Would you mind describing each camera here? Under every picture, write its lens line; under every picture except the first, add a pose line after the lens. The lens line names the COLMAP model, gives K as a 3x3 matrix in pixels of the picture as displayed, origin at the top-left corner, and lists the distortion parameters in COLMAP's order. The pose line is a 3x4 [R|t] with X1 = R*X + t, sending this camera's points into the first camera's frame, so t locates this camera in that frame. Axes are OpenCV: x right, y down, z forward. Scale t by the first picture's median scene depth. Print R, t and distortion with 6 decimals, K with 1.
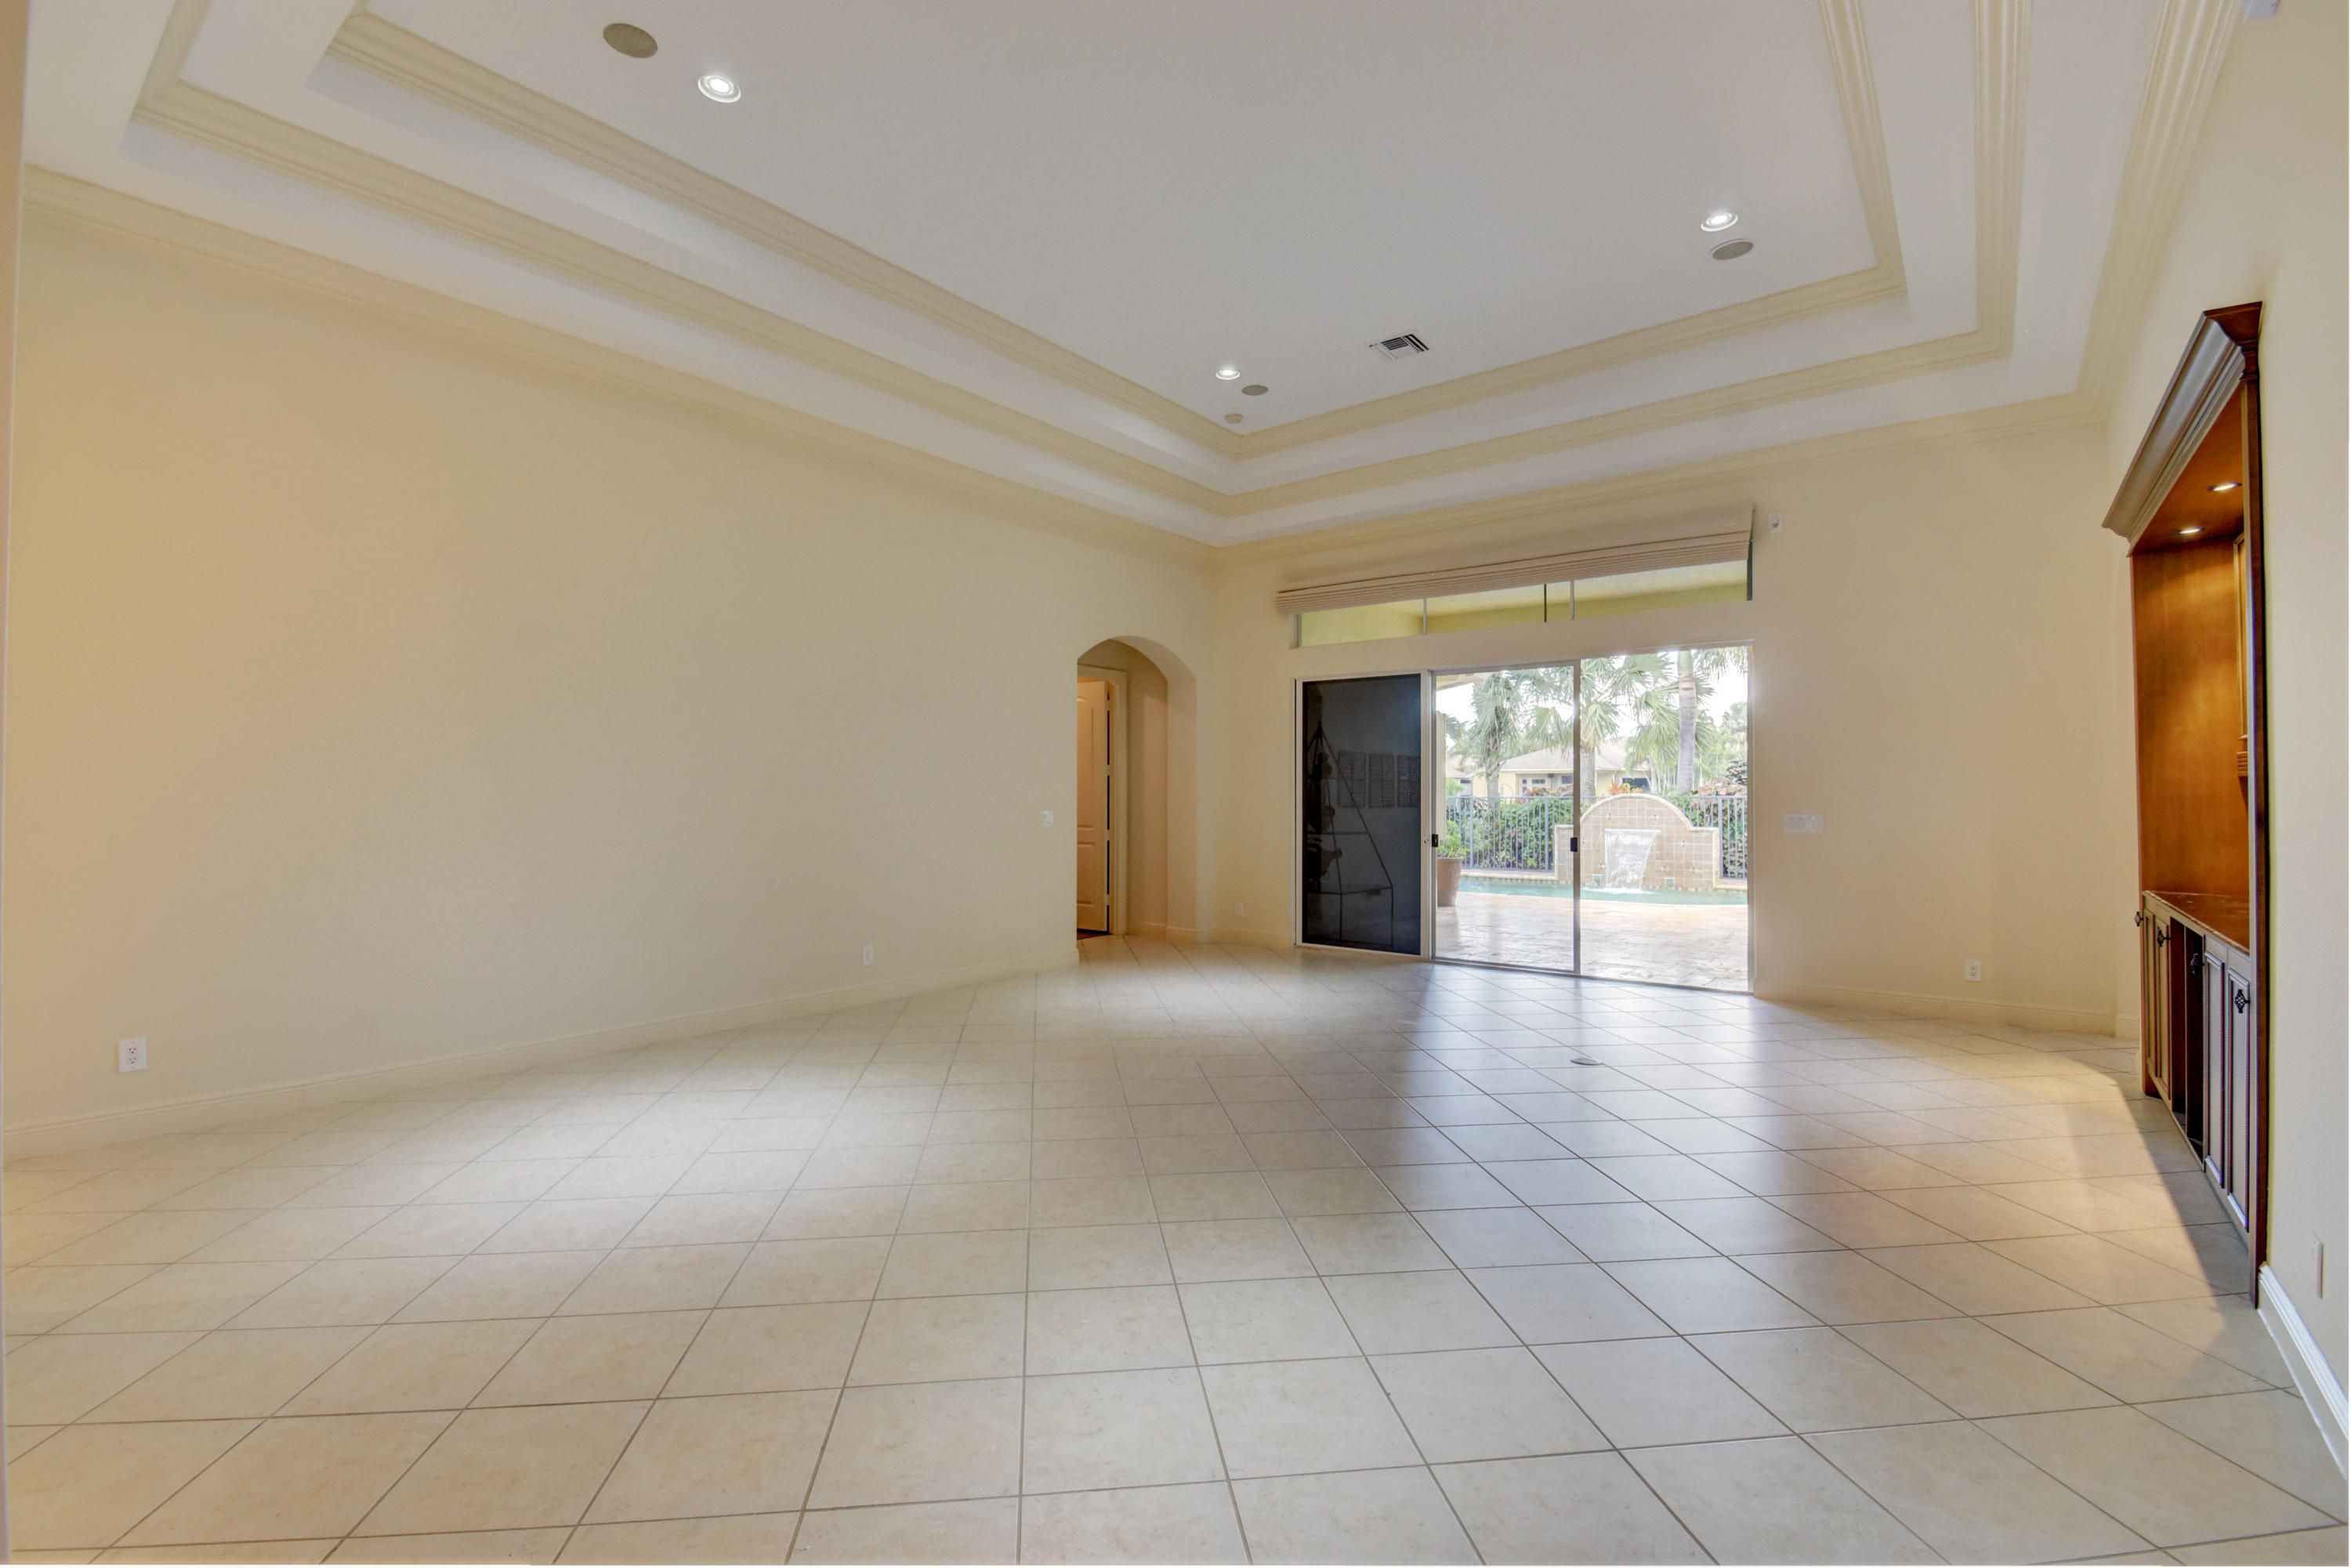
lens RADIAL K [[1039.0, 0, 1167.4], [0, 1039.0, 785.9], [0, 0, 1]] dist [-0.001282, -0.011890]
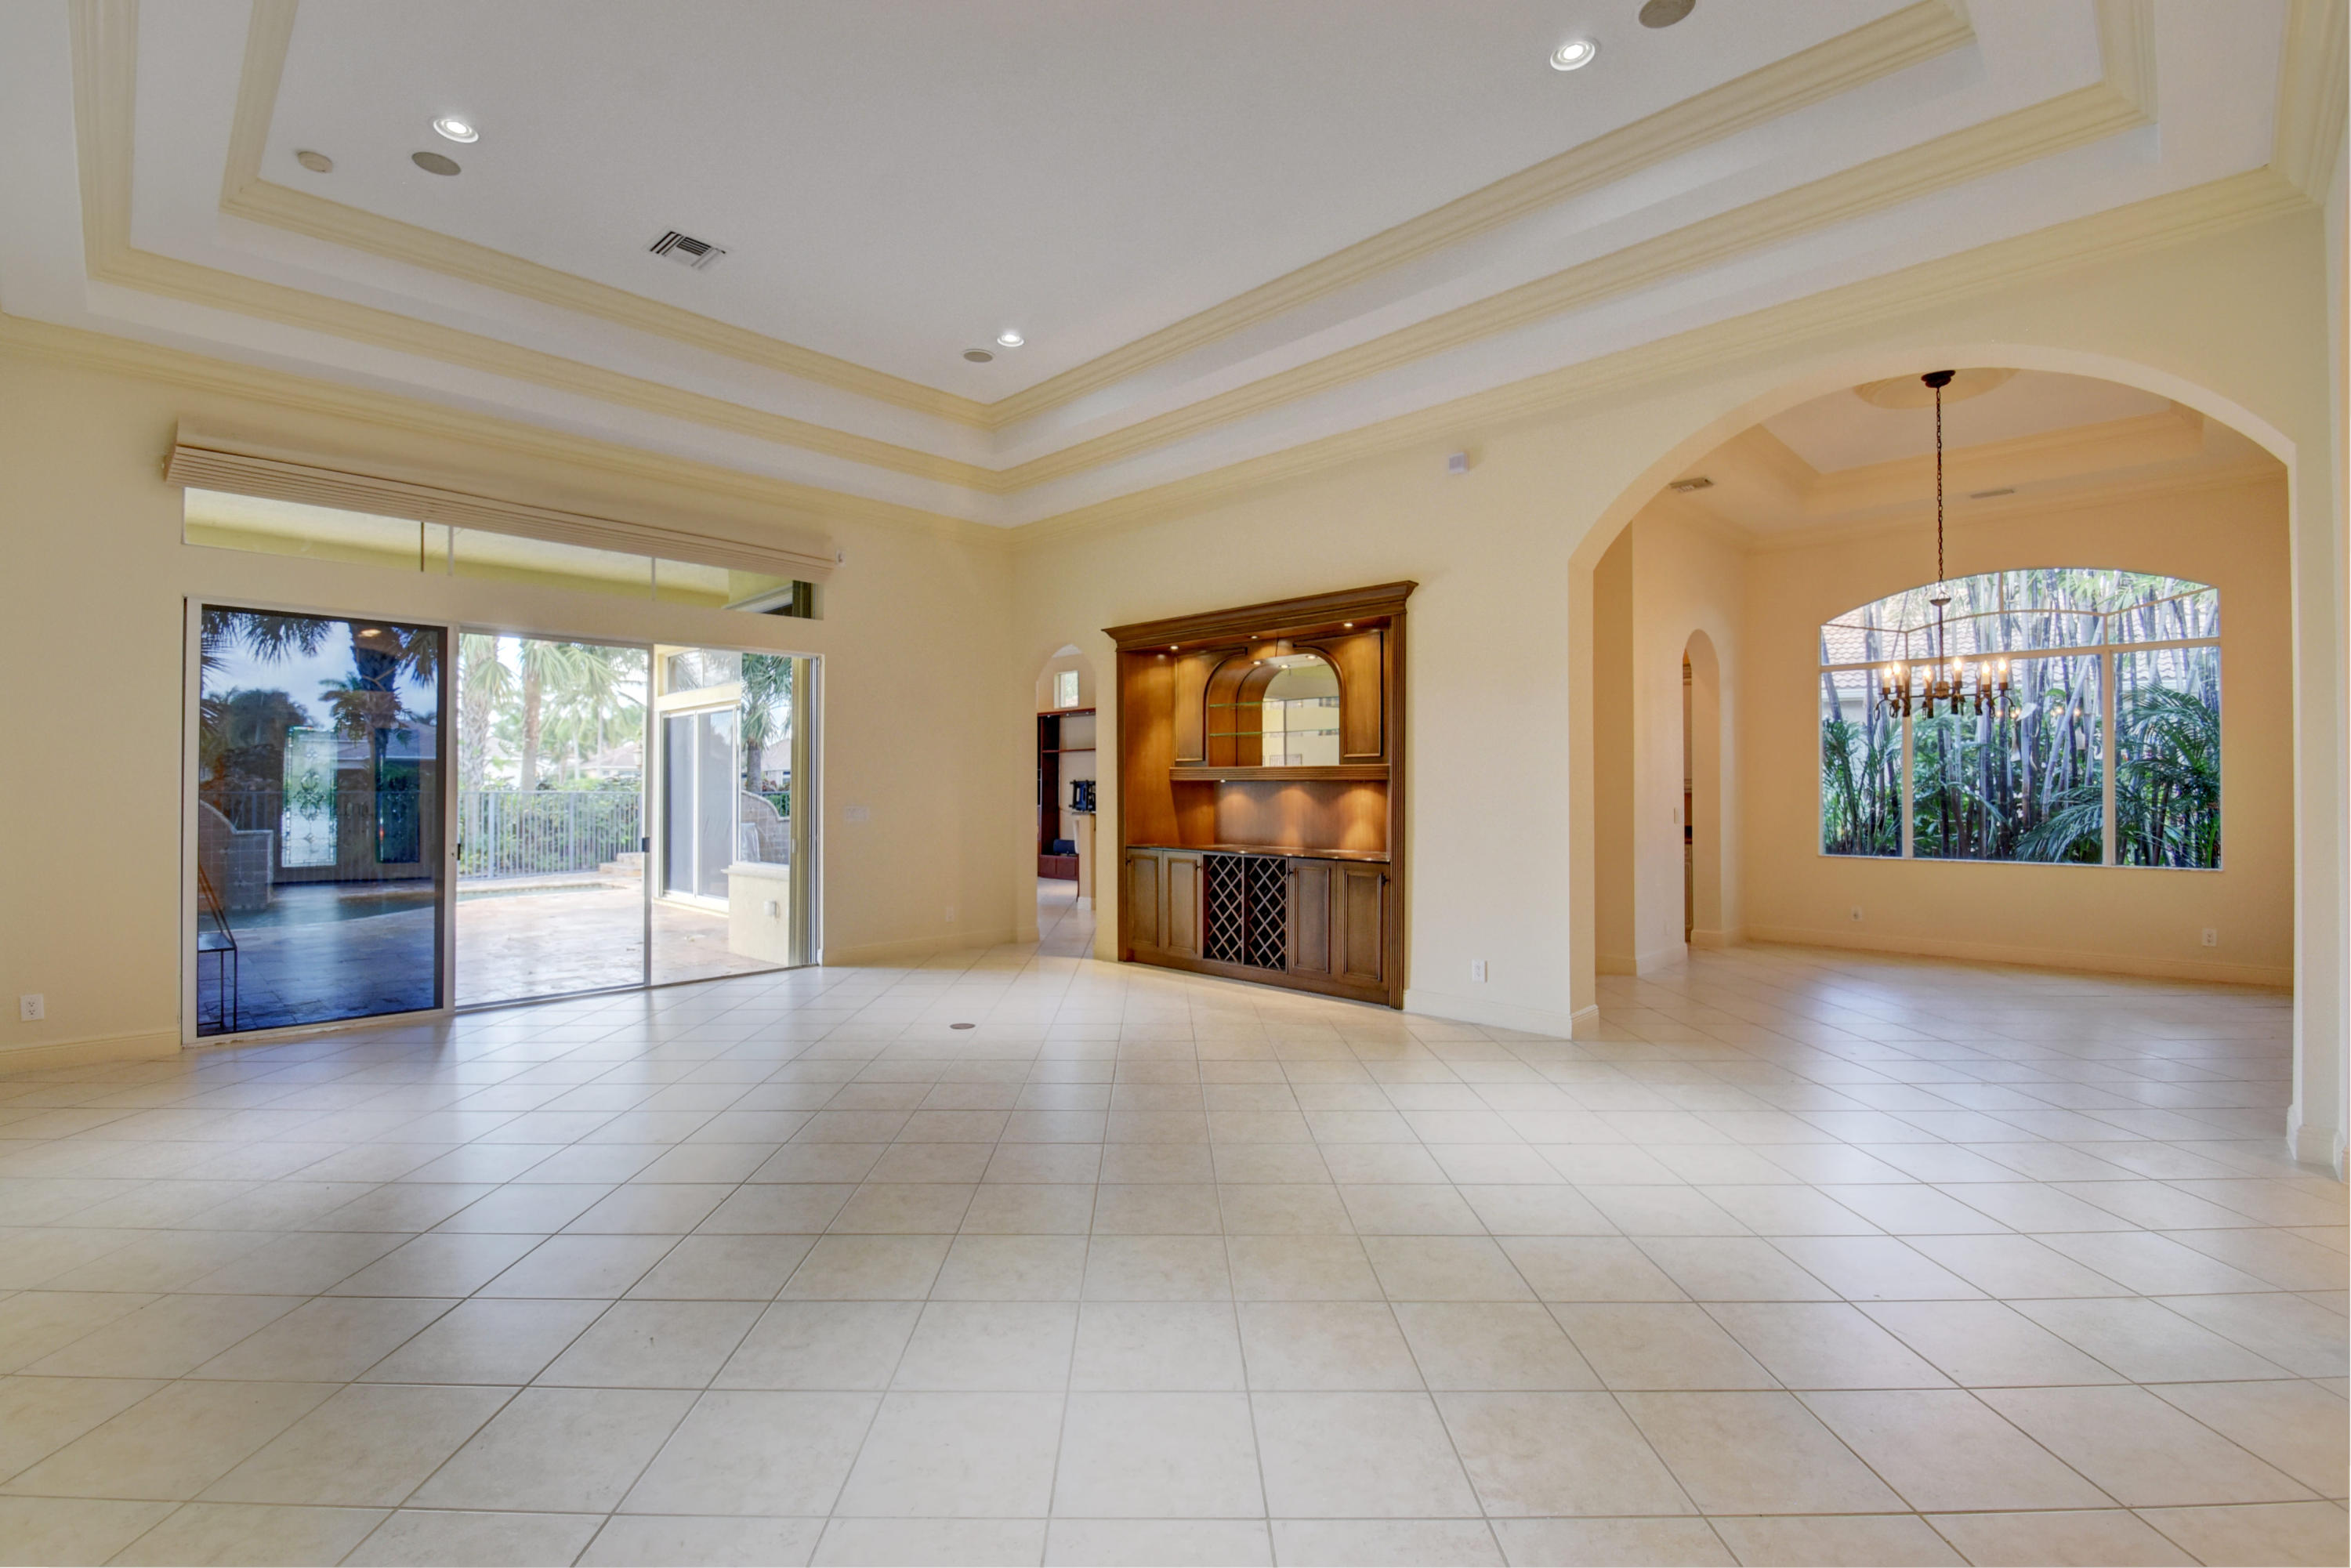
lens RADIAL K [[1039.0, 0, 1167.4], [0, 1039.0, 785.9], [0, 0, 1]] dist [-0.001282, -0.011890]
pose [[0.106342, 0.003781, 0.994322, -0.460481], [-0.009345, 0.999952, -0.002802, 0.002415], [-0.994286, -0.008994, 0.106373, 0.440559]]
